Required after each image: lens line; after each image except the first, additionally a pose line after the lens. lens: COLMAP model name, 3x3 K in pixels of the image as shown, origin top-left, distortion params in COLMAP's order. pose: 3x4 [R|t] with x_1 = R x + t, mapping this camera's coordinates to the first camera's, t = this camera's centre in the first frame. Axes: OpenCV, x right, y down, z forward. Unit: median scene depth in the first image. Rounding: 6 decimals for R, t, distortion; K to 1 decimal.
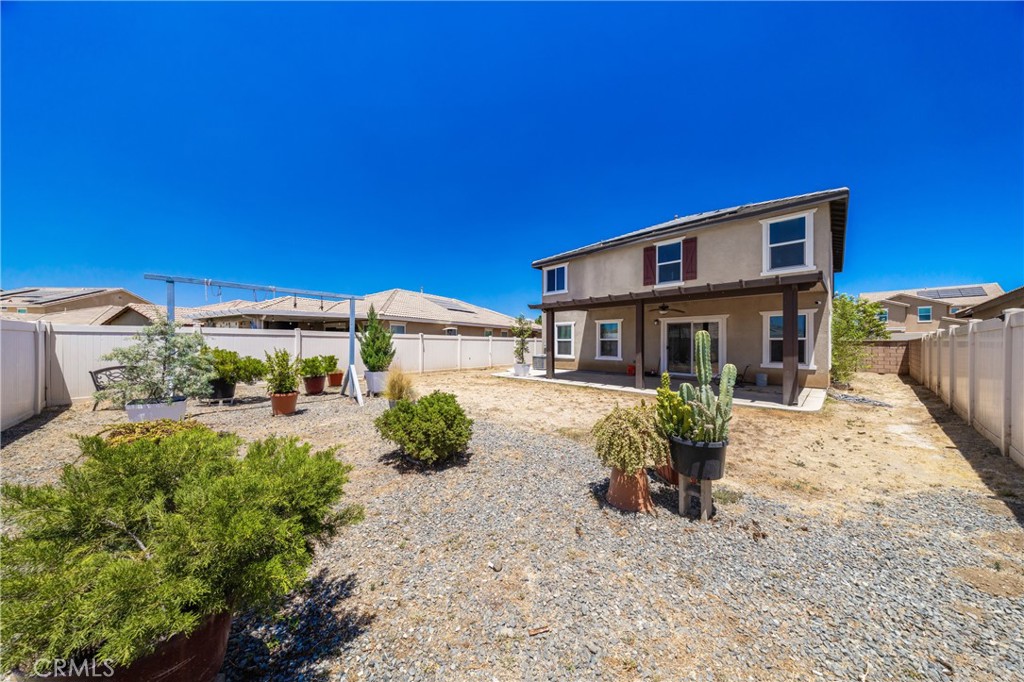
lens RADIAL K [[319.0, 0, 512.6], [0, 319.0, 343.8], [0, 0, 1]] dist [0.004586, -0.001080]
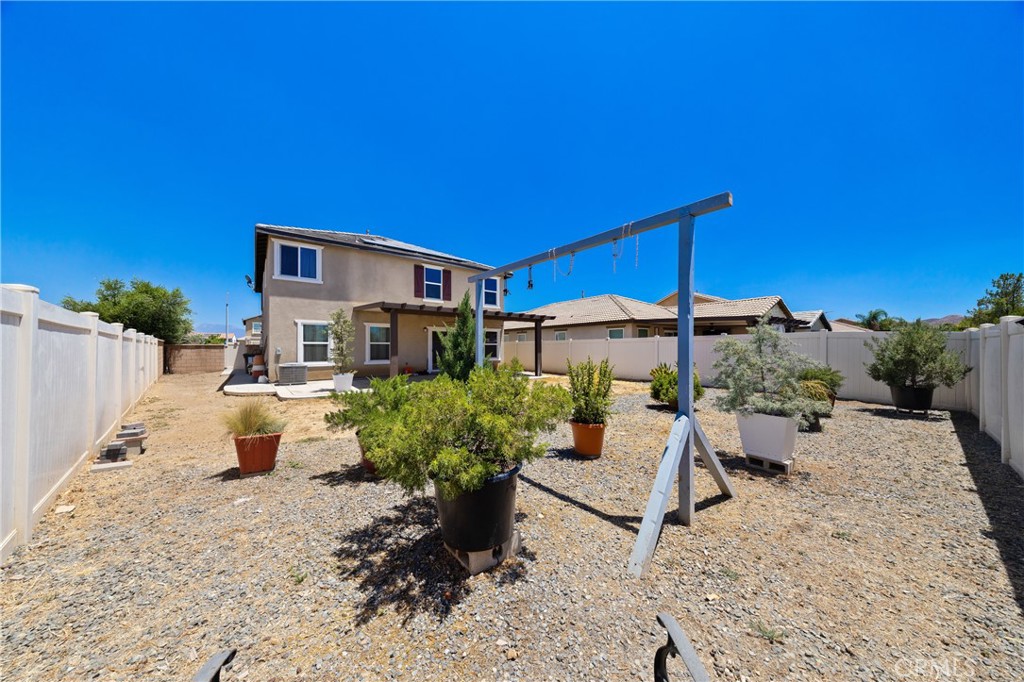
lens RADIAL K [[319.0, 0, 512.6], [0, 319.0, 344.3], [0, 0, 1]] dist [0.004586, -0.001080]
pose [[0.102776, 0.002609, 0.994701, -0.707913], [-0.003833, 0.999990, -0.002226, -0.010445], [-0.994697, -0.003584, 0.102785, 0.534273]]
